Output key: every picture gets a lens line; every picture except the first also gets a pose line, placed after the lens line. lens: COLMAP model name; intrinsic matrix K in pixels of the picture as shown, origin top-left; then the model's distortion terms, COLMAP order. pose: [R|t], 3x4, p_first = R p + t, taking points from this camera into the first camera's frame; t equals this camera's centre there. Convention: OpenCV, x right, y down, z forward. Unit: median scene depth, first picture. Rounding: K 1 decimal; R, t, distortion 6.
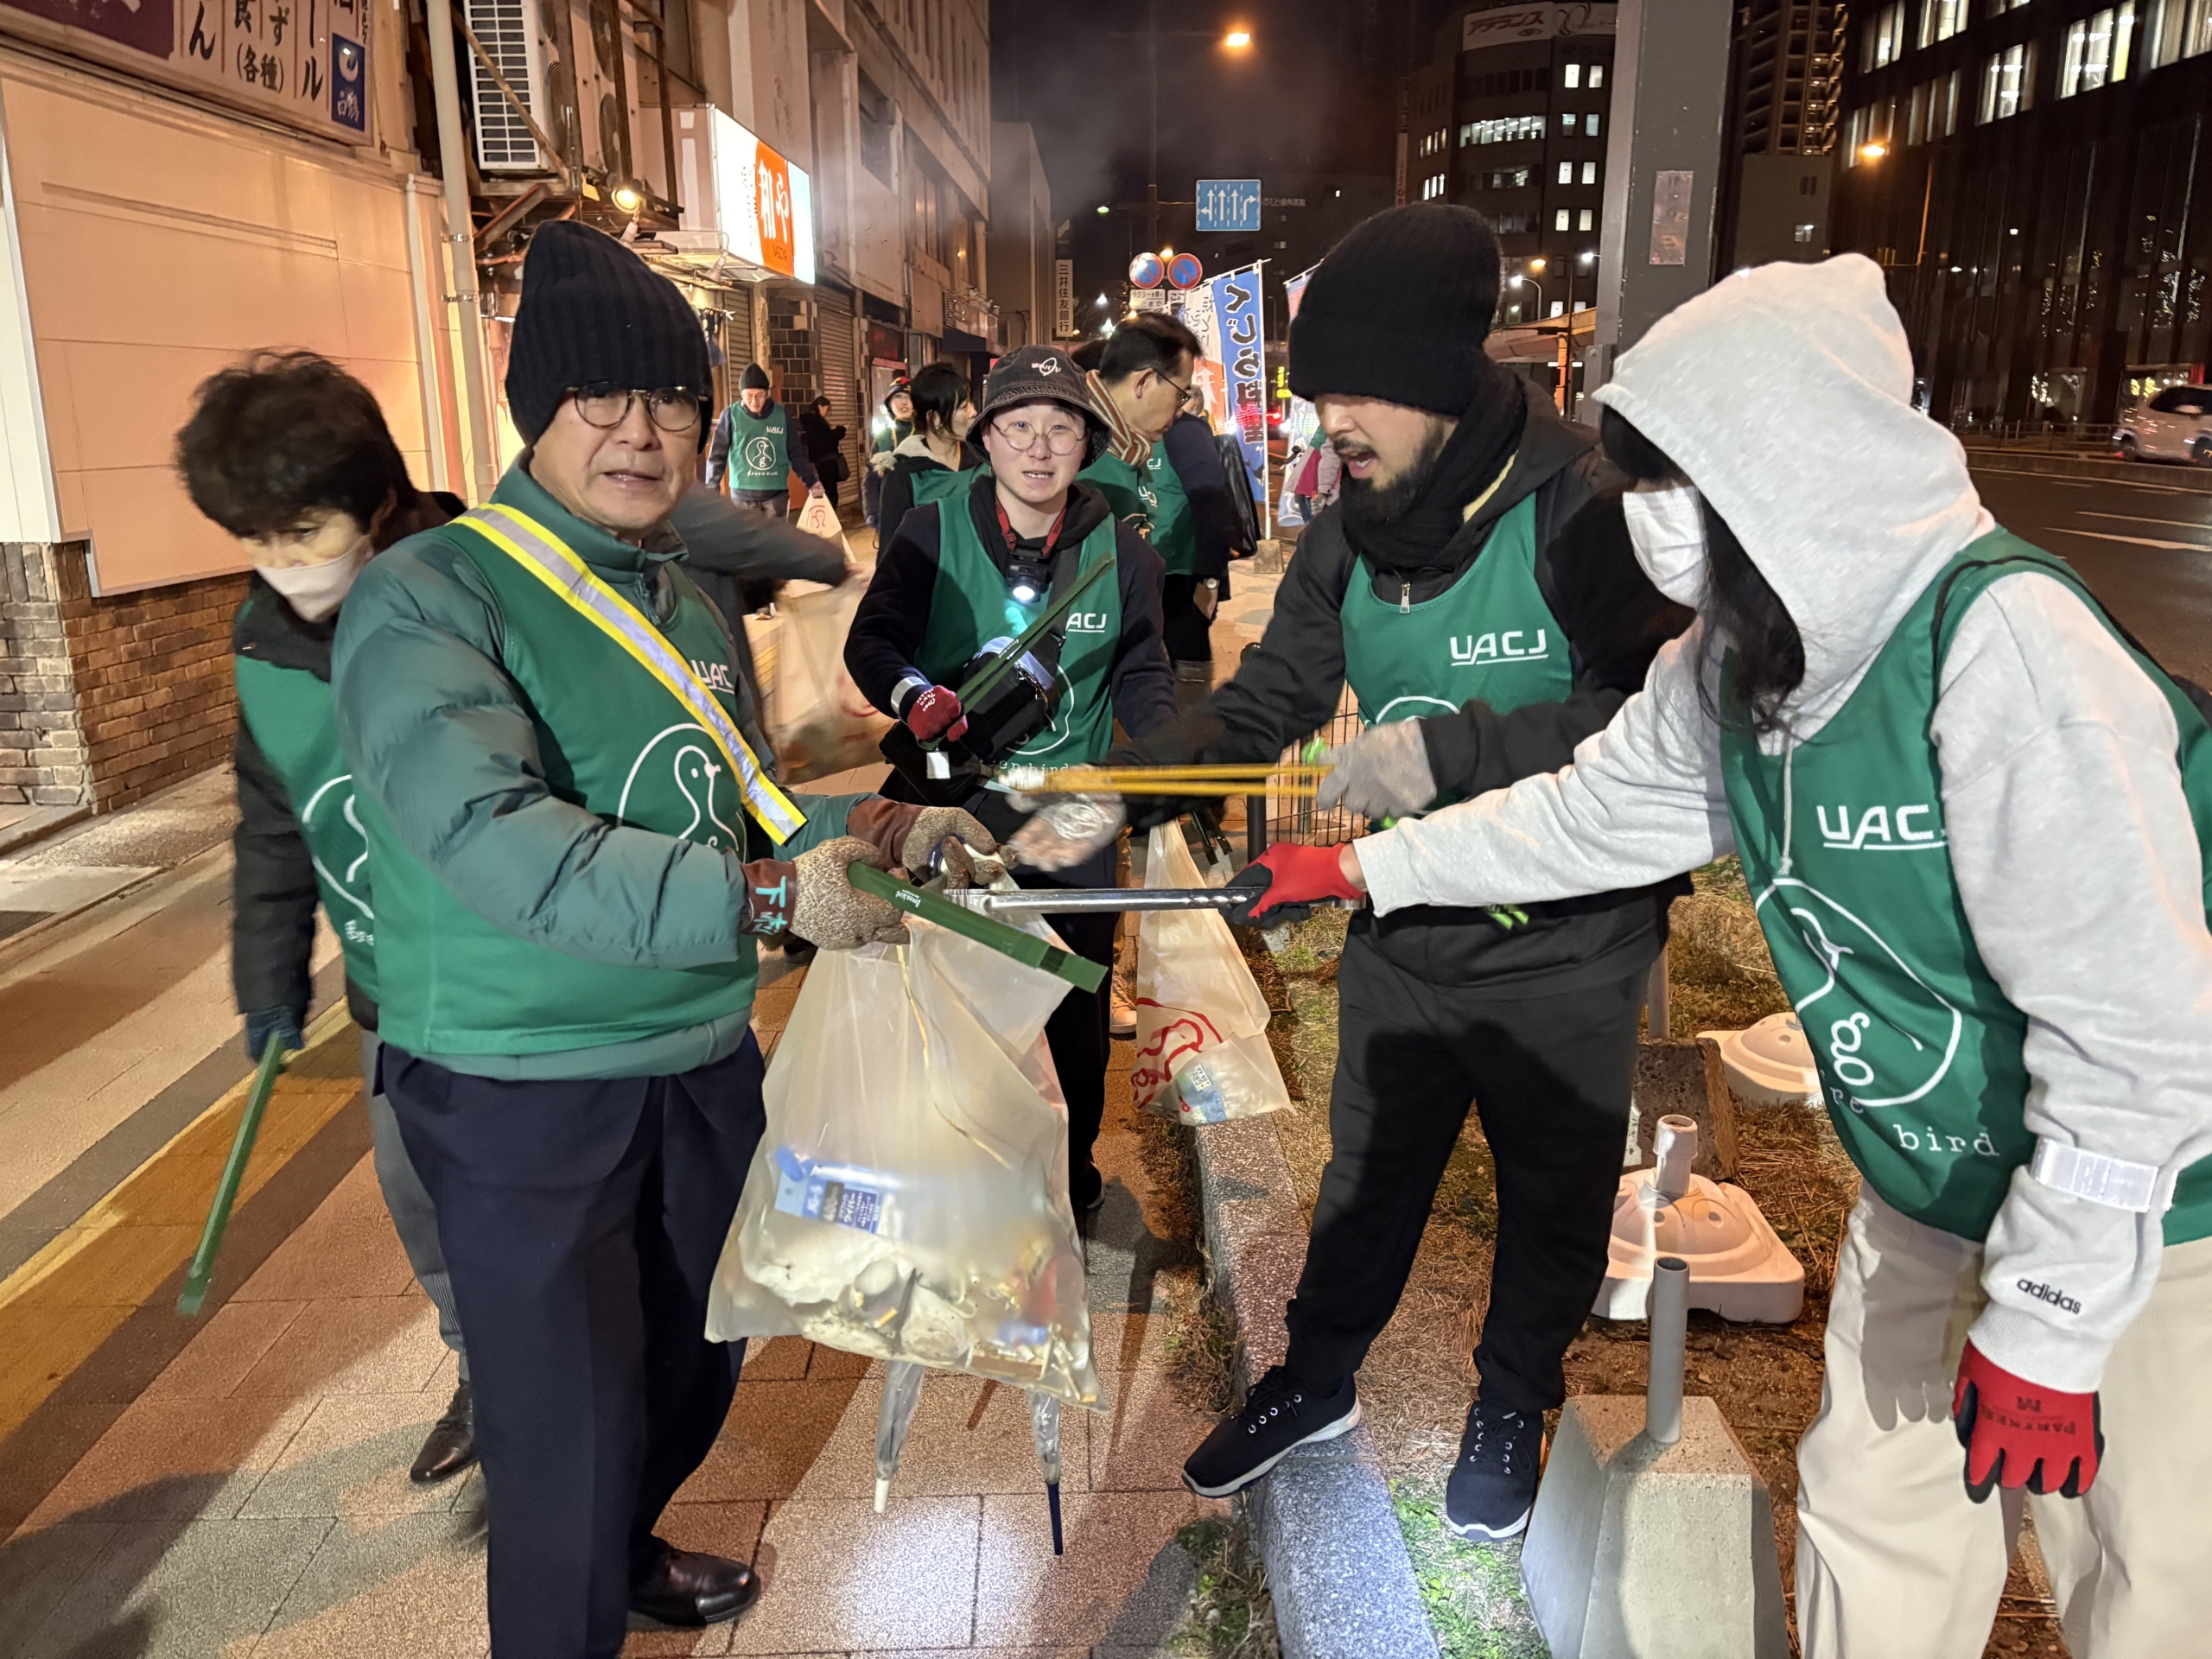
lens RADIAL K [[1678.1, 0, 1104.8], [0, 1678.1, 826.5], [0, 0, 1]] dist [0.000716, 0.000737]
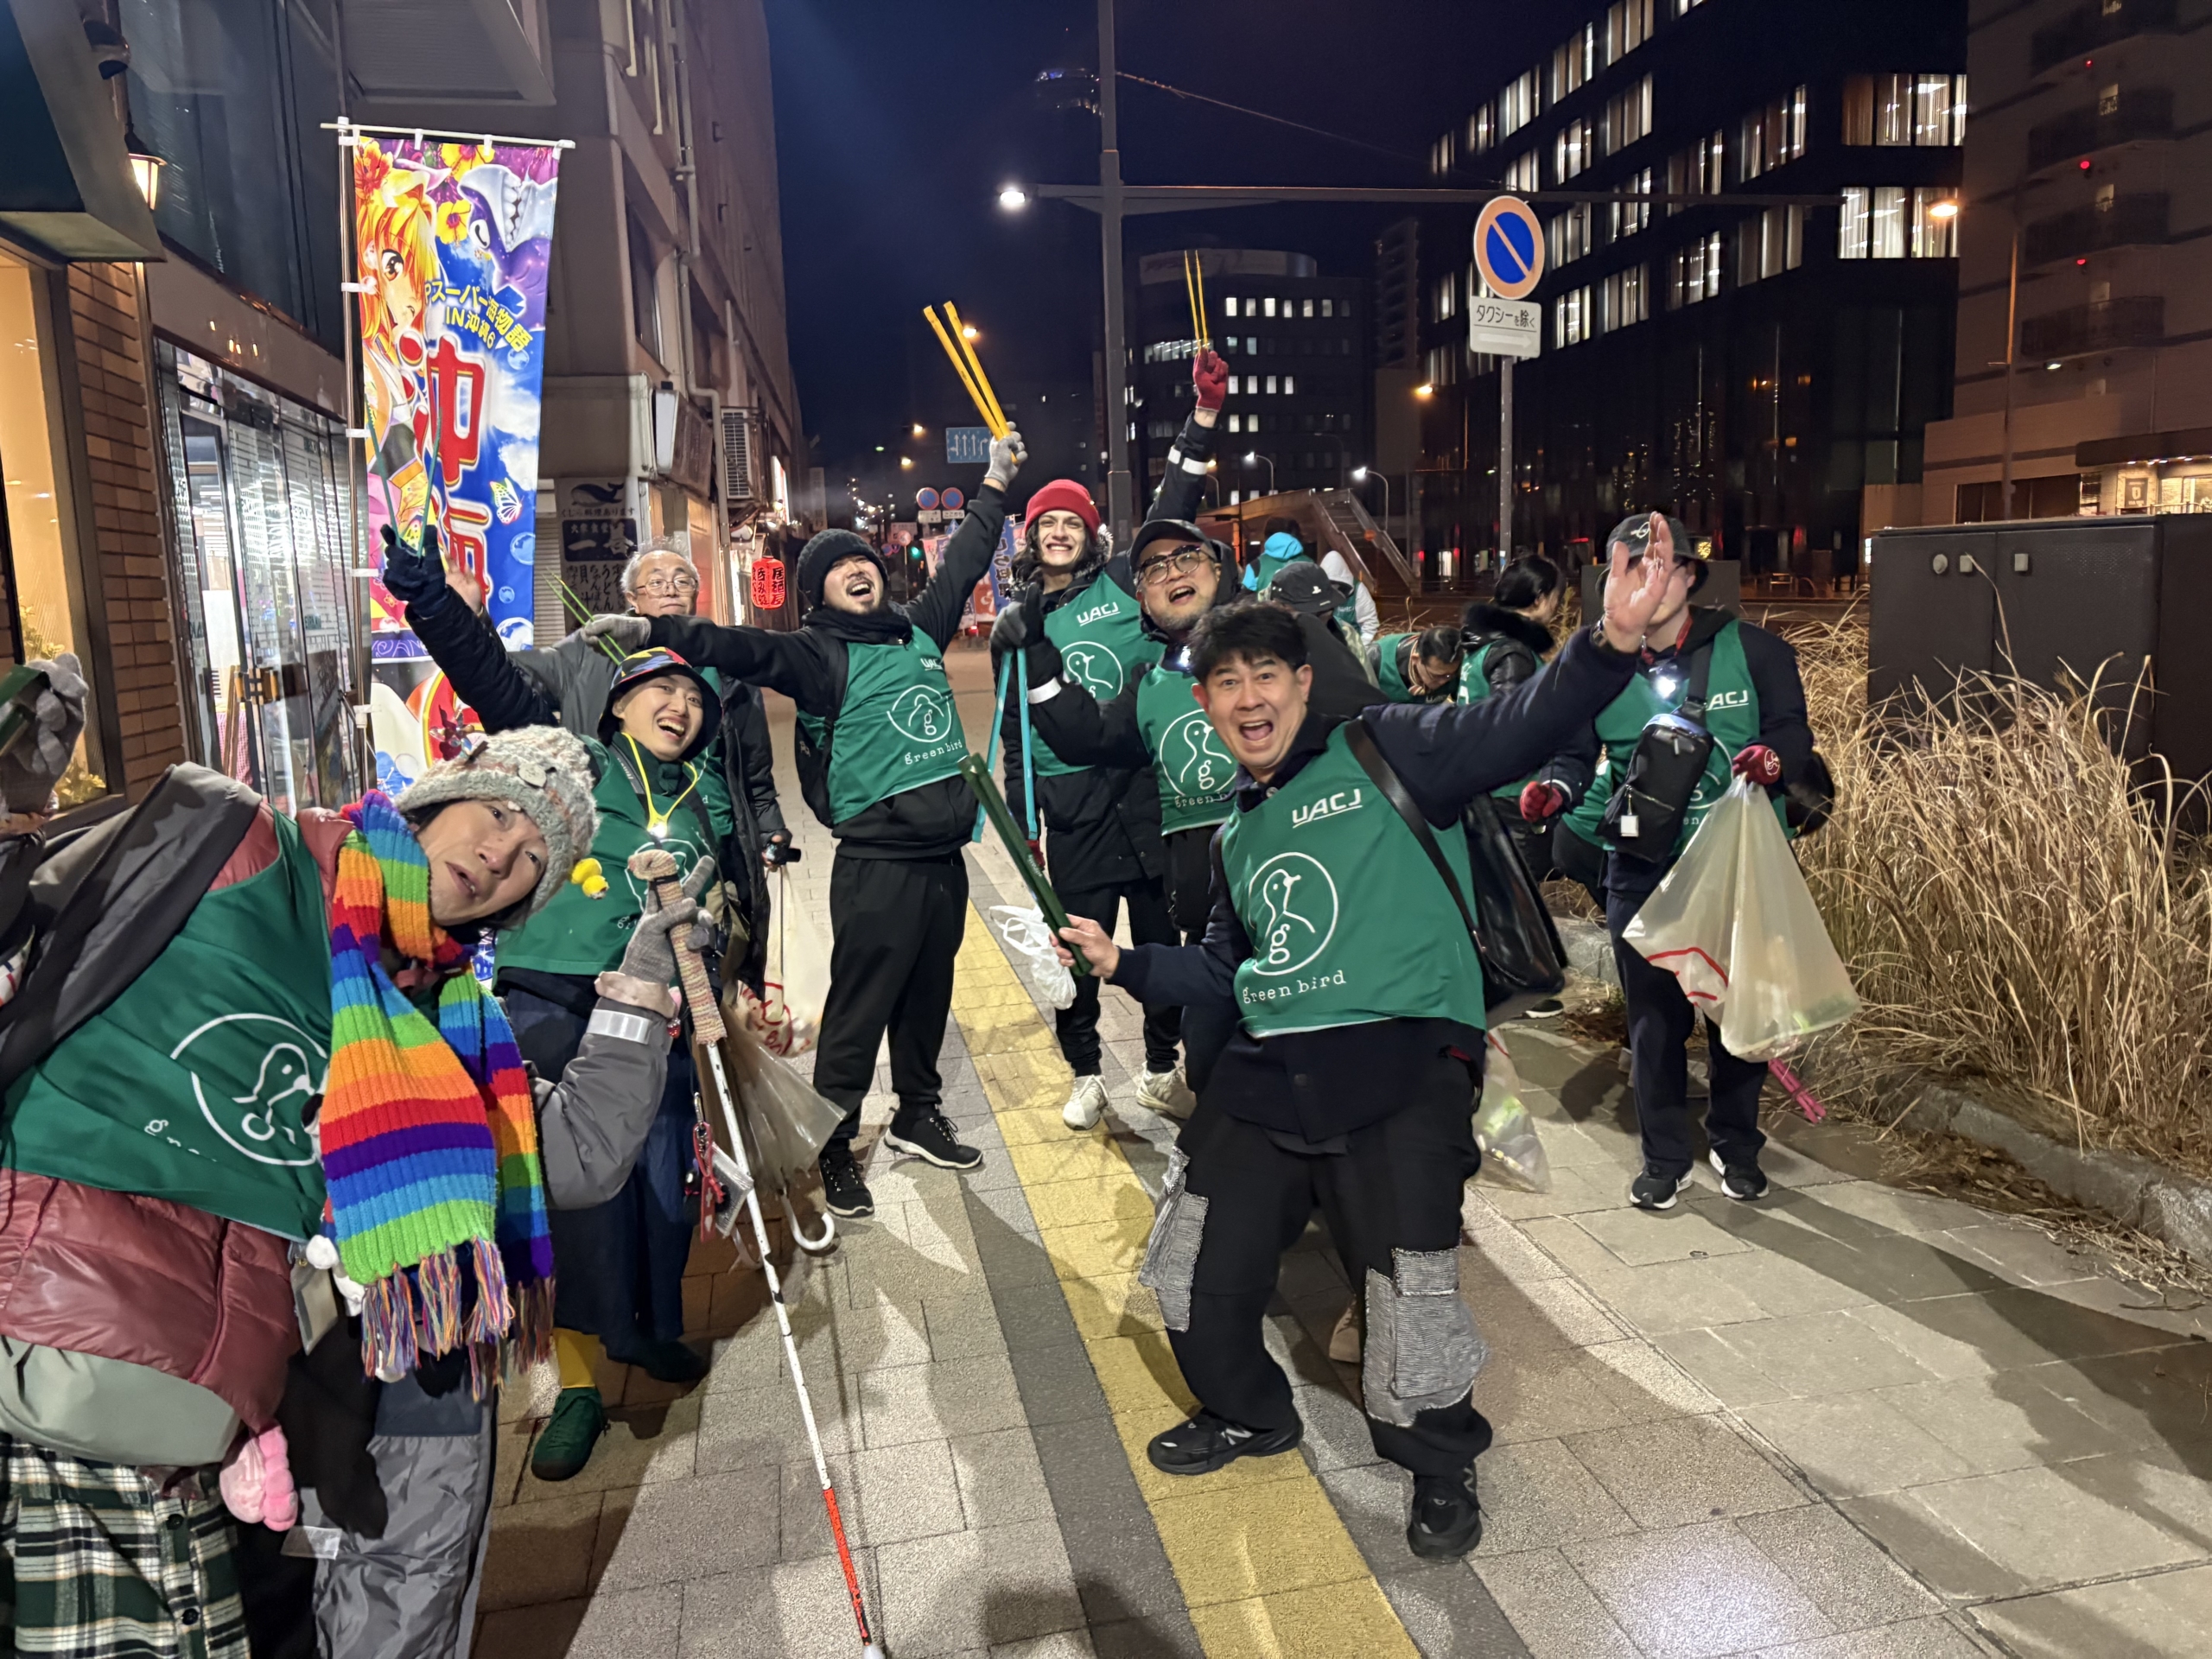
lens RADIAL K [[1678.1, 0, 1107.6], [0, 1678.1, 829.8], [0, 0, 1]] dist [0.000716, 0.000737]
pose [[0.985978, -0.056728, 0.156940, -0.021656], [0.072580, 0.992616, -0.097194, 0.040425], [-0.150267, 0.107221, 0.982814, -0.154554]]
